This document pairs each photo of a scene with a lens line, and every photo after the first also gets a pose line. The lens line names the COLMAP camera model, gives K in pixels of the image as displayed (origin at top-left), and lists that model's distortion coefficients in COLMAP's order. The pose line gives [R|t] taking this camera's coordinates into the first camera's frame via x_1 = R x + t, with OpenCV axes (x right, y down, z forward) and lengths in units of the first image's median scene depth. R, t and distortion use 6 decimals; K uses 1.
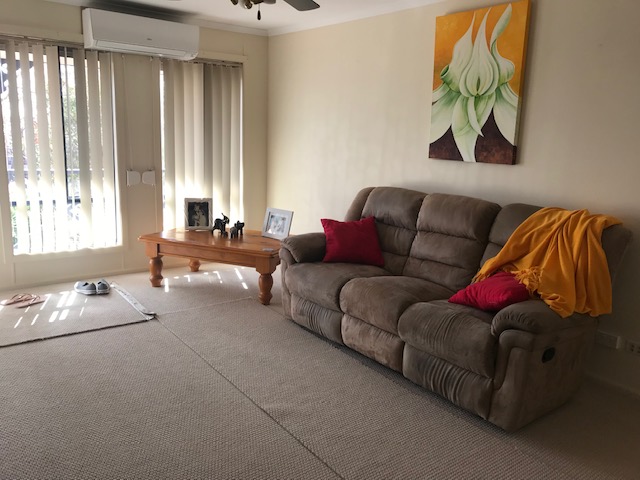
lens RADIAL K [[516.3, 0, 320.0], [0, 516.3, 240.0], [0, 0, 1]] dist [0.003308, -0.008018]
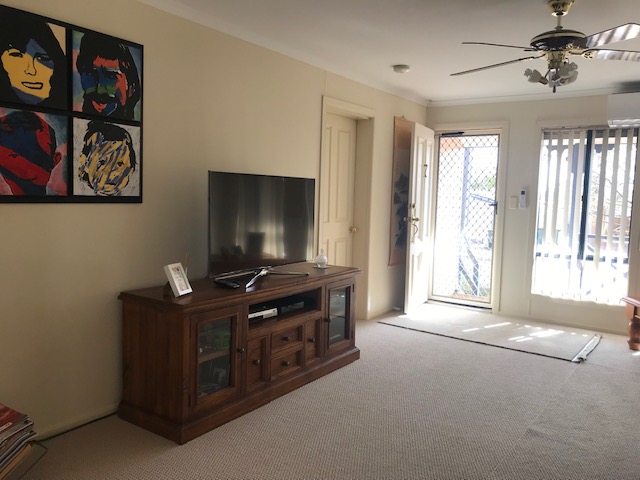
lens RADIAL K [[516.3, 0, 320.0], [0, 516.3, 240.0], [0, 0, 1]] dist [0.003308, -0.008018]
pose [[0.287173, 0.056397, -0.956217, 1.620239], [-0.213566, 0.976907, -0.006521, 0.069836], [0.933767, 0.206088, 0.292586, 0.343467]]
